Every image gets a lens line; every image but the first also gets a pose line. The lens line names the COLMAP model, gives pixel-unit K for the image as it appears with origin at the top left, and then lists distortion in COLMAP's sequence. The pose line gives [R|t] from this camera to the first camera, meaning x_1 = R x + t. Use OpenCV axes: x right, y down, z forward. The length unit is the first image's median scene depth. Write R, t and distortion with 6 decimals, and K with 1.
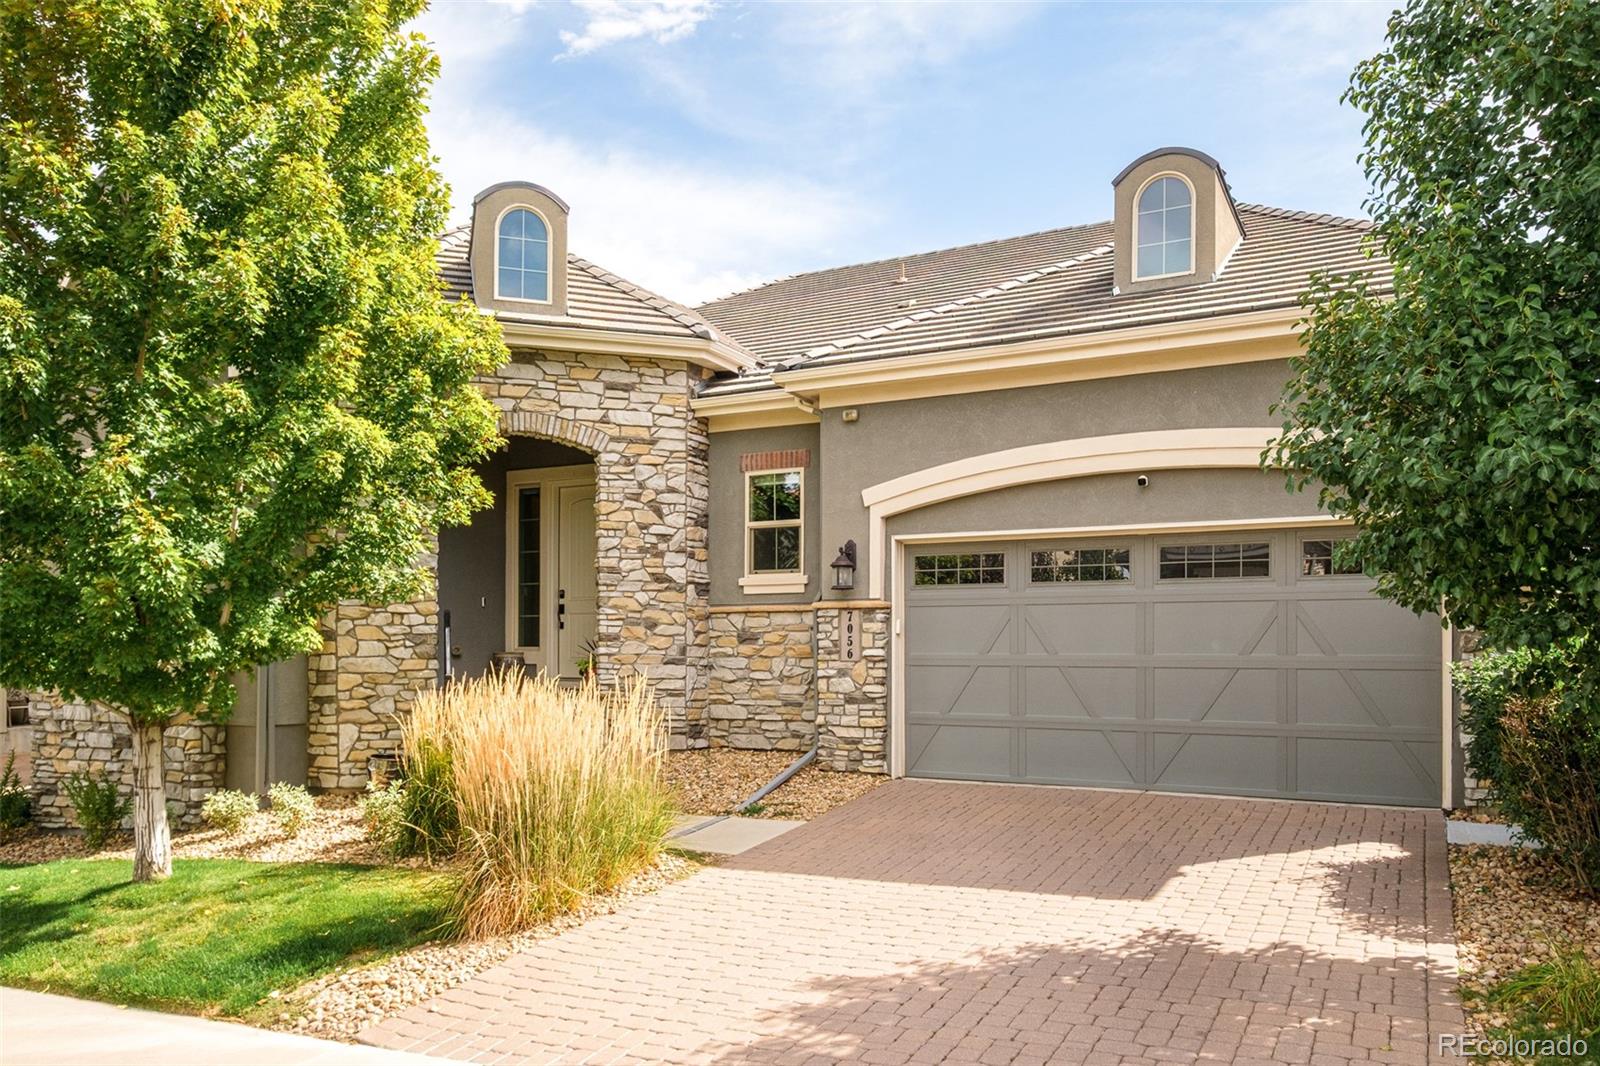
lens RADIAL K [[1161.7, 0, 800.8], [0, 1161.7, 567.8], [0, 0, 1]] dist [-0.009472, 0.033144]
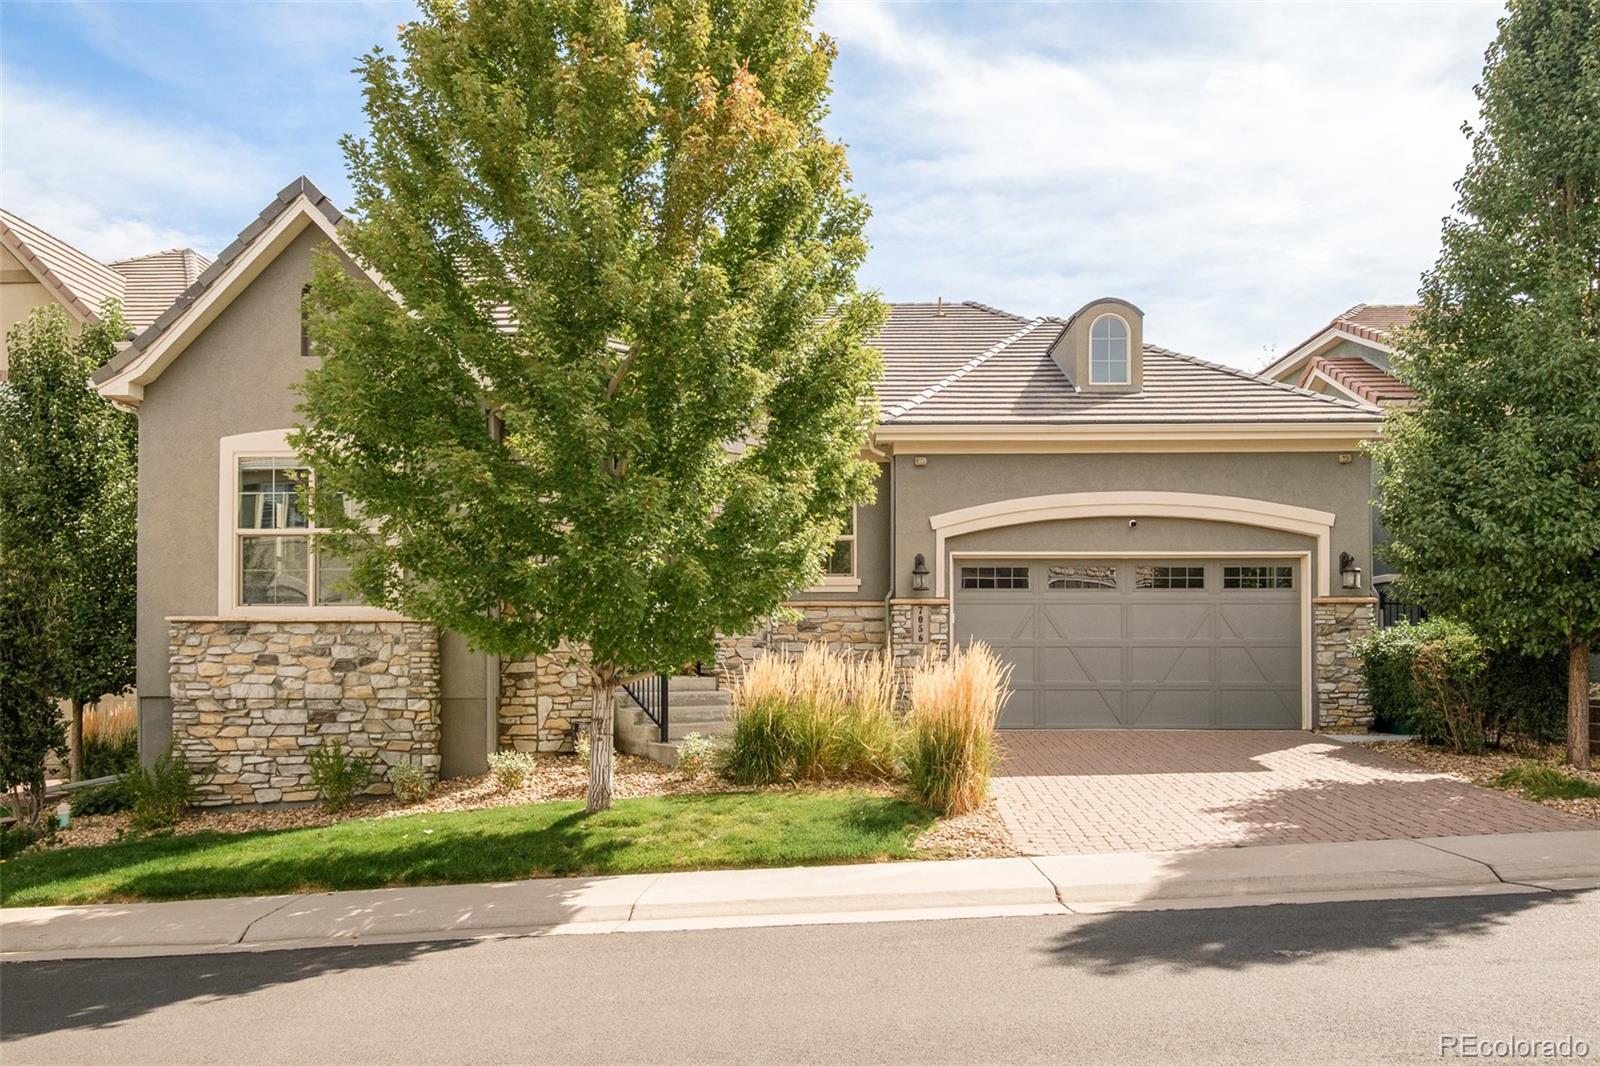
lens RADIAL K [[1194.4, 0, 800.0], [0, 1194.4, 533.0], [0, 0, 1]] dist [0.006118, -0.001524]
pose [[0.894672, 0.046713, 0.444275, -0.701468], [-0.028888, 0.998486, -0.046811, 0.021070], [-0.445789, 0.029046, 0.894667, -0.179805]]
